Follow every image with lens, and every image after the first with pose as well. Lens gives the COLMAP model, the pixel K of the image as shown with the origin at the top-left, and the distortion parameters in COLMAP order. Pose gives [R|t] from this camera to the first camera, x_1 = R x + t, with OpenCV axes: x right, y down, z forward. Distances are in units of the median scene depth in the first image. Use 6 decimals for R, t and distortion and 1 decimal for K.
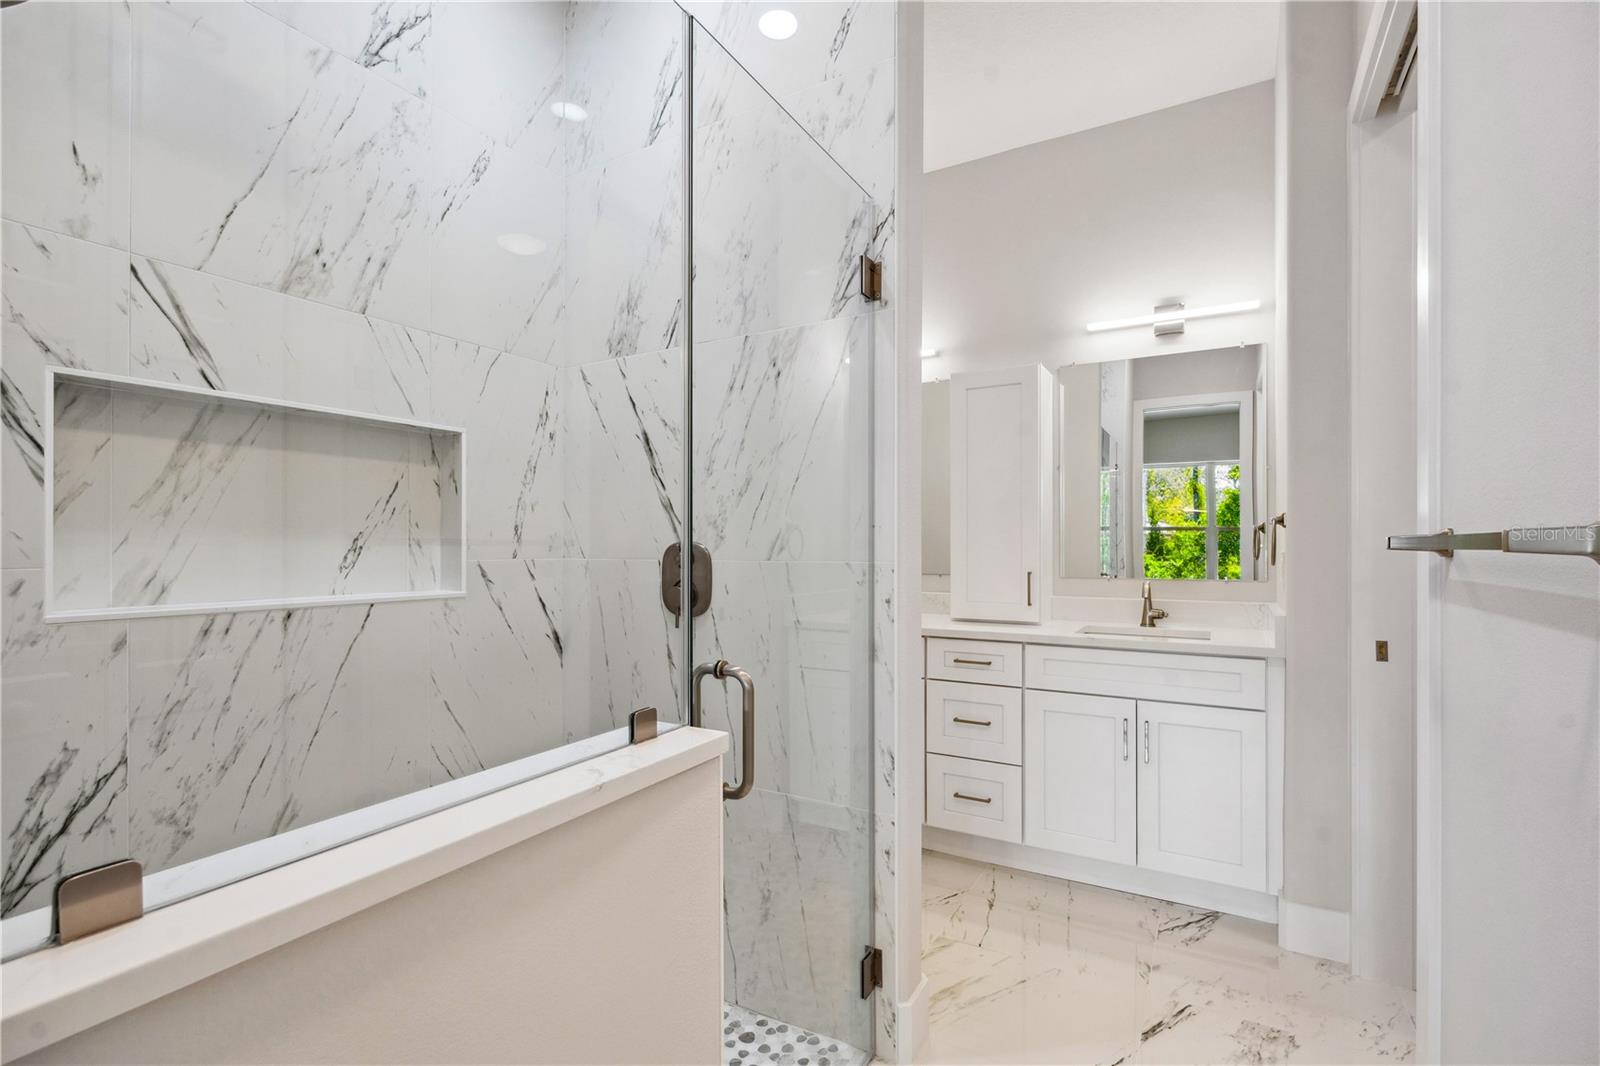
lens RADIAL K [[739.1, 0, 793.2], [0, 739.1, 550.0], [0, 0, 1]] dist [-0.007684, 0.007190]
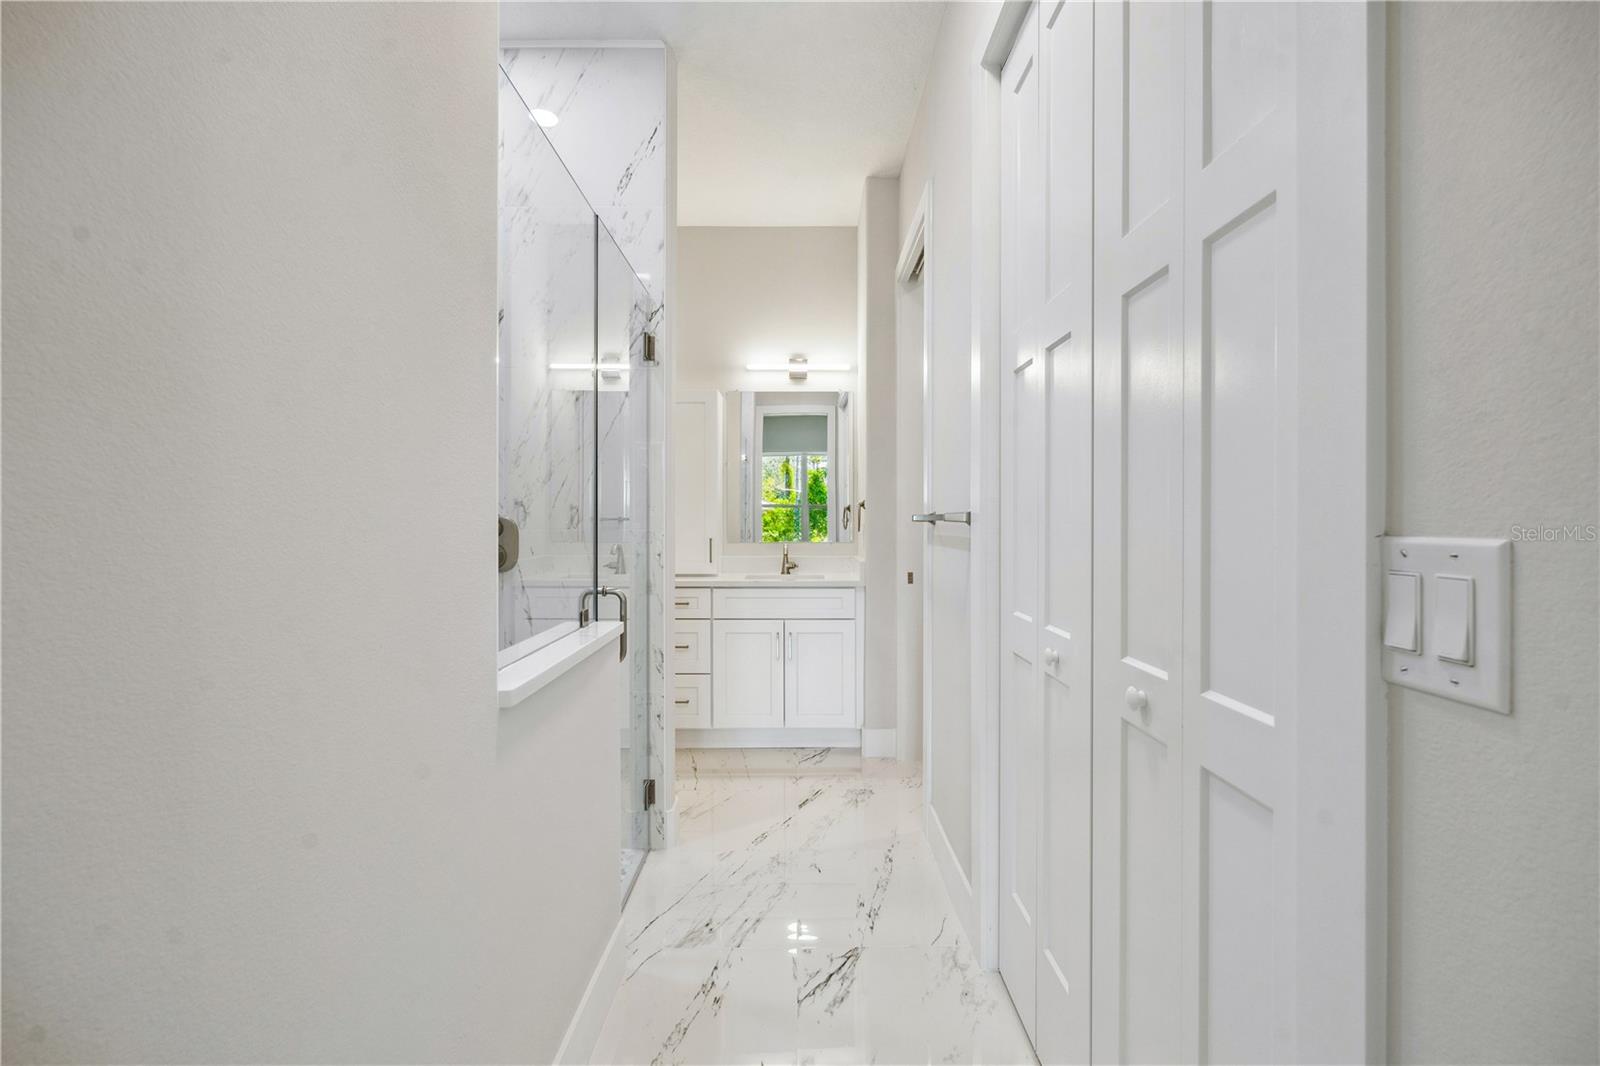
lens RADIAL K [[713.0, 0, 797.2], [0, 713.0, 532.6], [0, 0, 1]] dist [-0.001751, -0.000344]
pose [[0.870361, -0.007380, 0.492359, -0.295445], [0.001309, 0.999919, 0.012675, 0.003202], [-0.492412, -0.010388, 0.870300, -0.373753]]
